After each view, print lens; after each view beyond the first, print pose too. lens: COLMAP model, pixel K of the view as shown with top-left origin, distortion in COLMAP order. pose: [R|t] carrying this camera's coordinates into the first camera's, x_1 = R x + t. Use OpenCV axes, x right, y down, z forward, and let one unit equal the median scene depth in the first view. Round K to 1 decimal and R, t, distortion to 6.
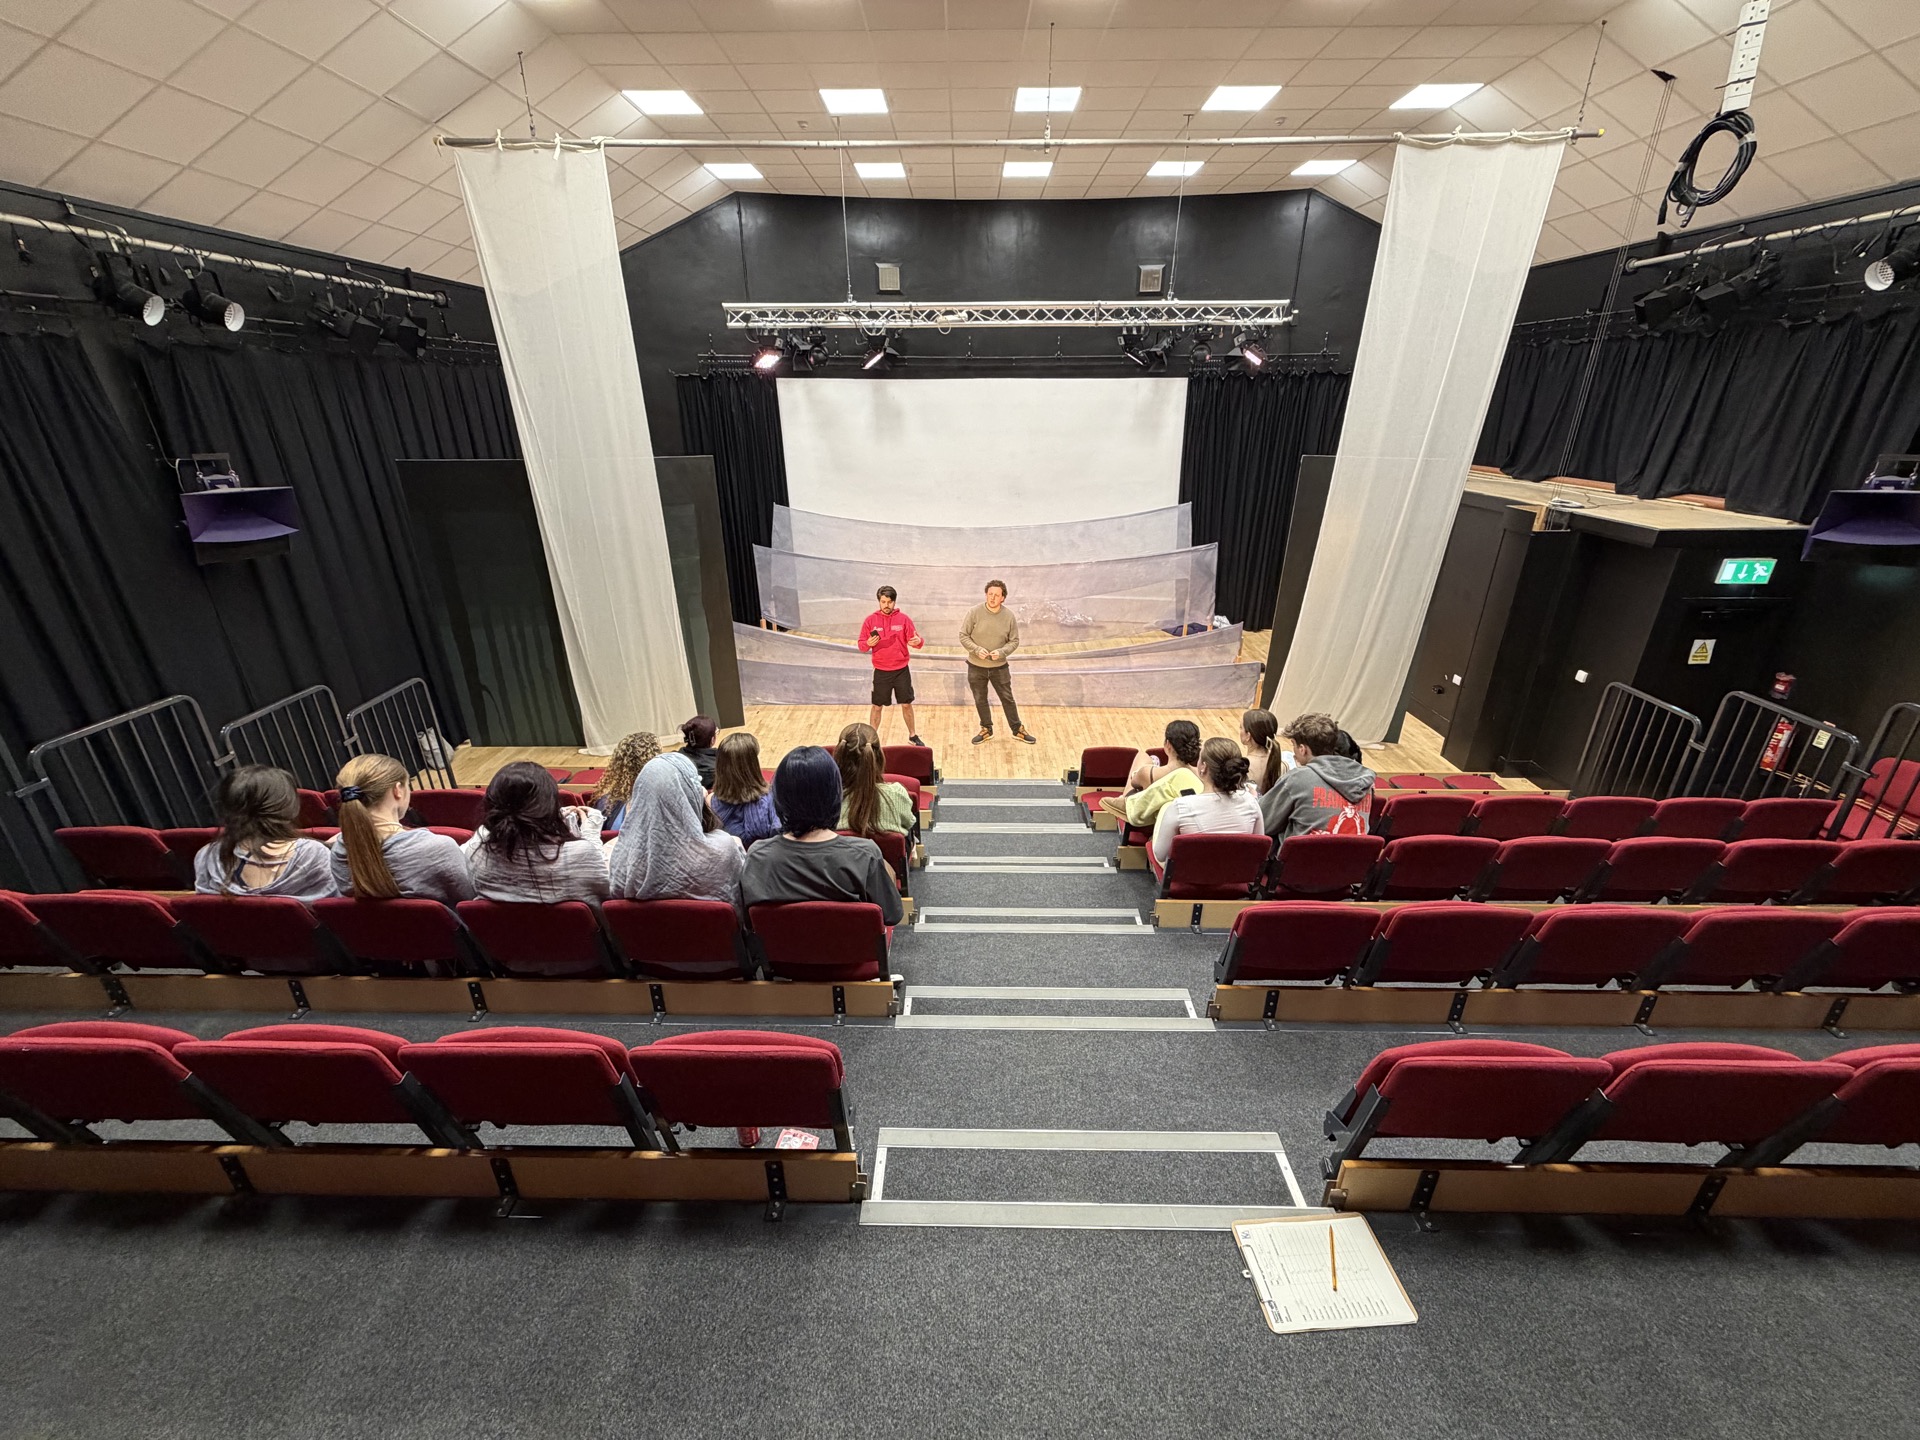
lens RADIAL K [[765.6, 0, 951.2], [0, 765.6, 719.0], [0, 0, 1]] dist [0.003378, -0.000995]
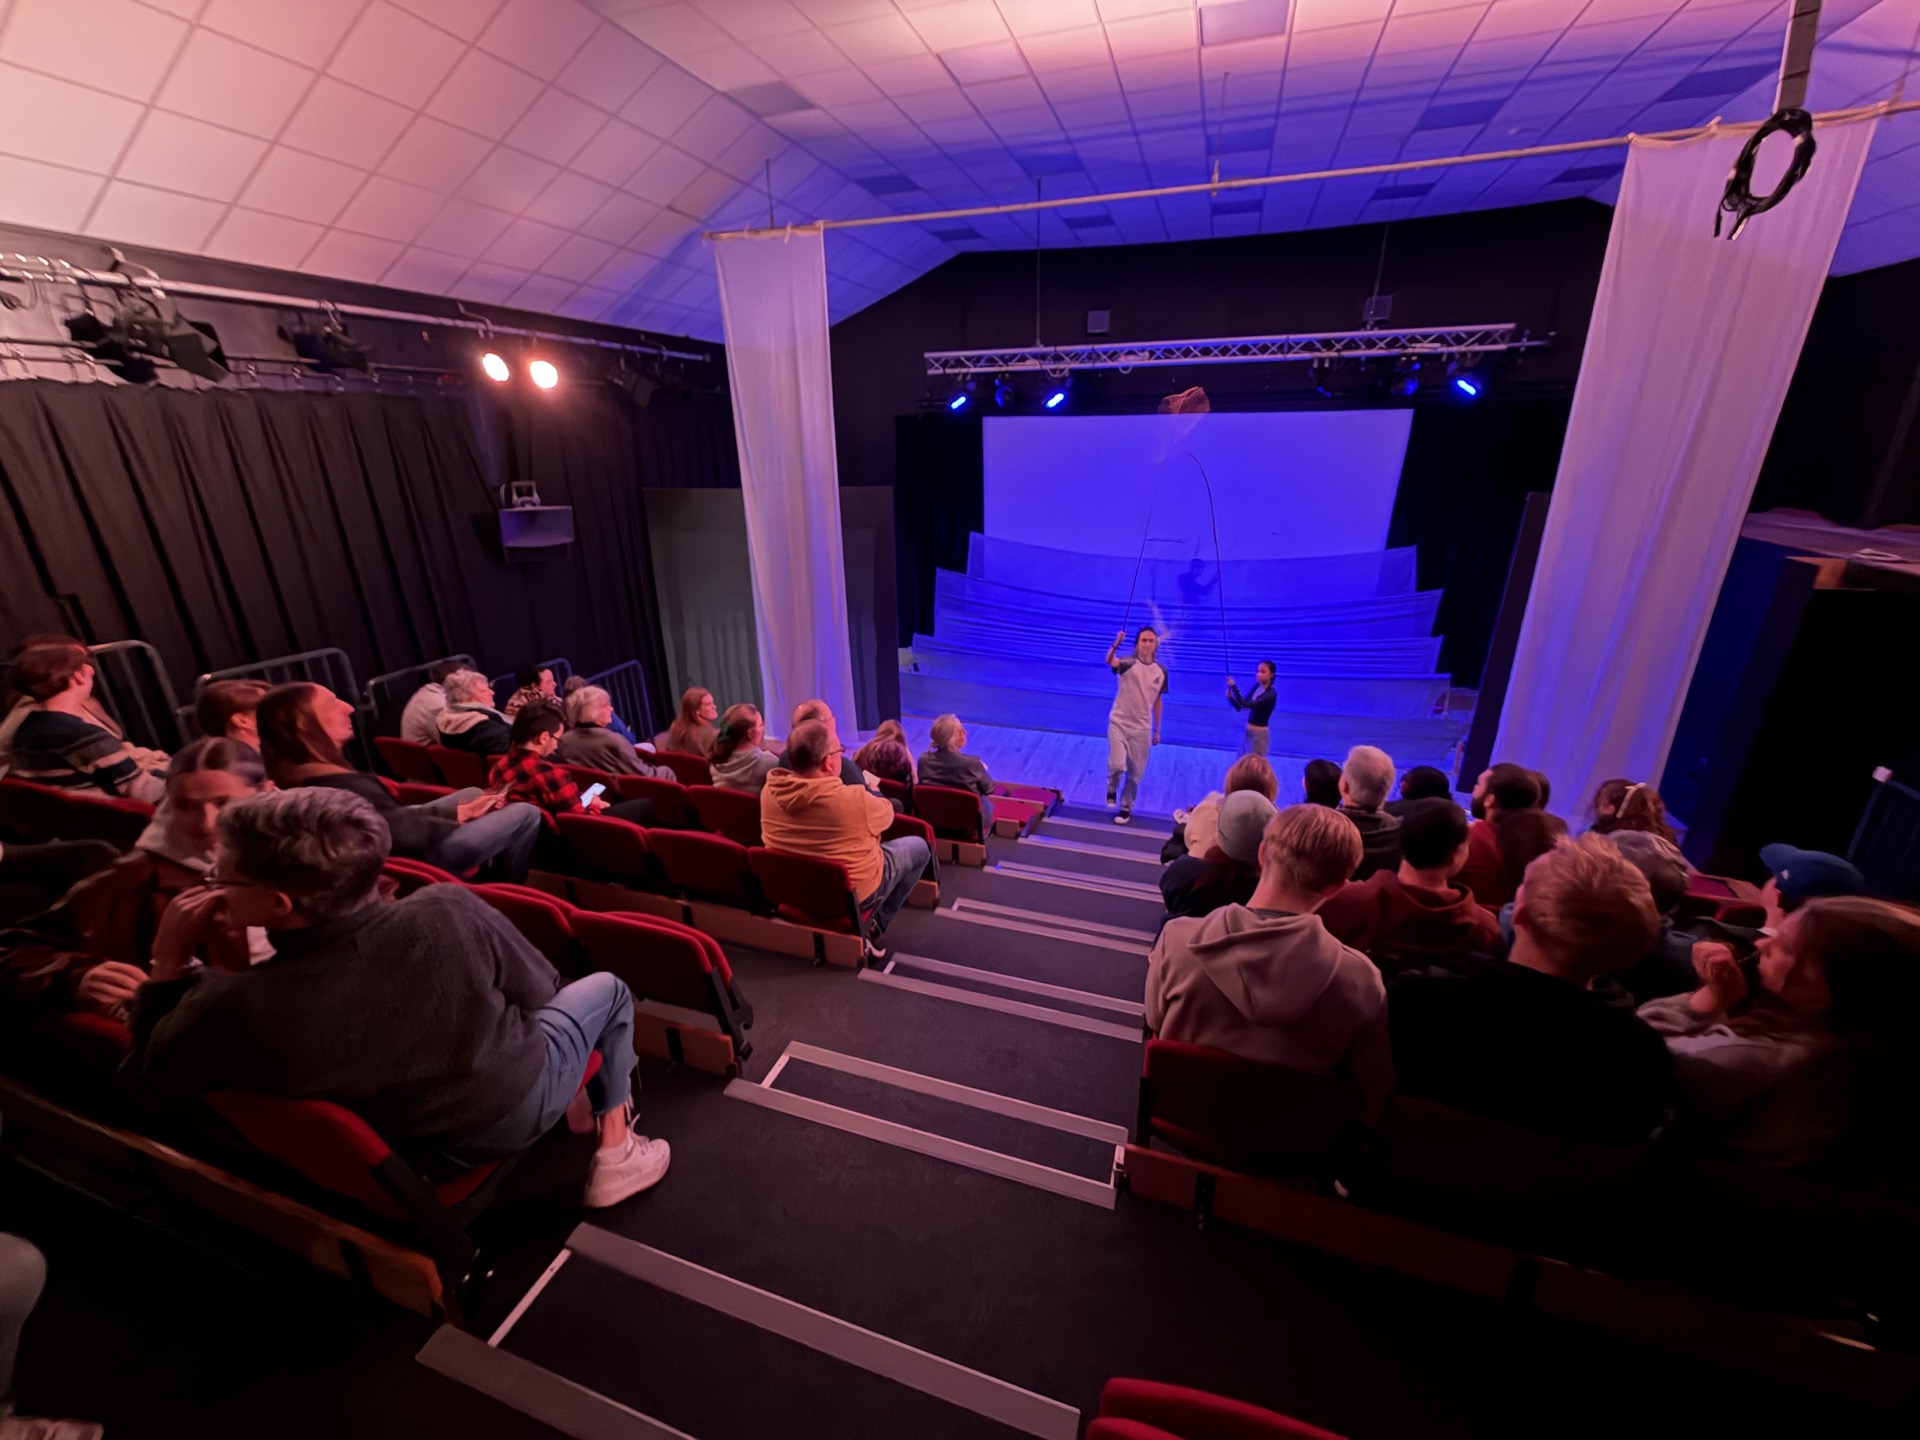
lens RADIAL K [[765.6, 0, 969.5], [0, 765.6, 715.1], [0, 0, 1]] dist [0.003378, -0.000995]
pose [[0.952841, 0.095253, -0.288134, 0.136002], [-0.108256, 0.993685, -0.029499, 0.010111], [0.283505, 0.059300, 0.957136, -0.023286]]
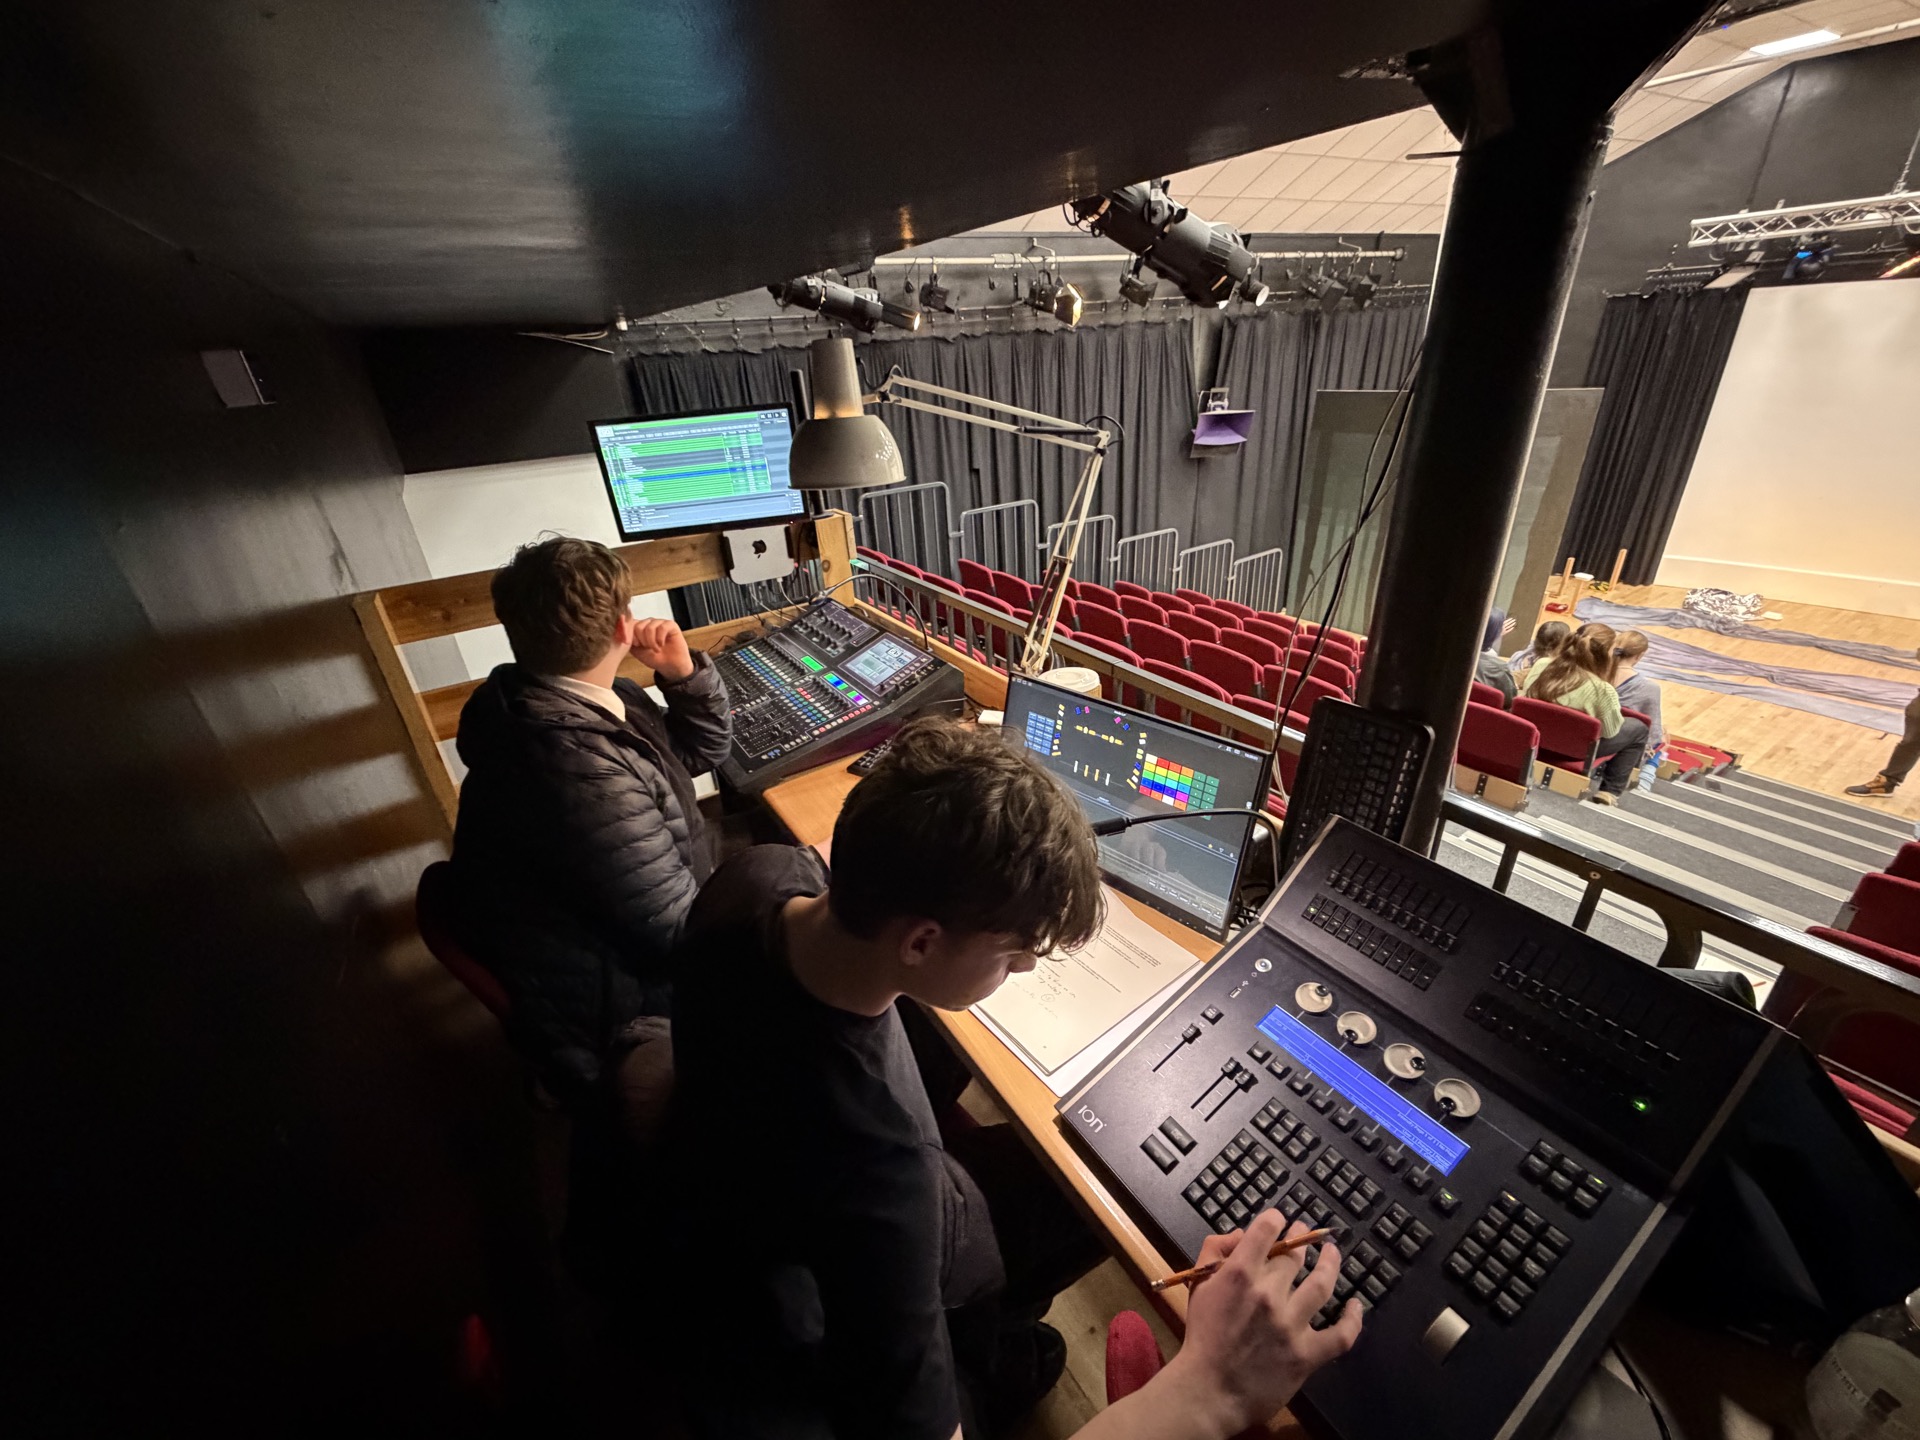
lens RADIAL K [[765.6, 0, 947.4], [0, 765.6, 720.6], [0, 0, 1]] dist [0.003378, -0.000995]
pose [[0.548388, 0.343256, -0.762526, 0.130670], [-0.262784, 0.936412, 0.232545, 0.058024], [0.793861, 0.072855, 0.603719, -0.258039]]
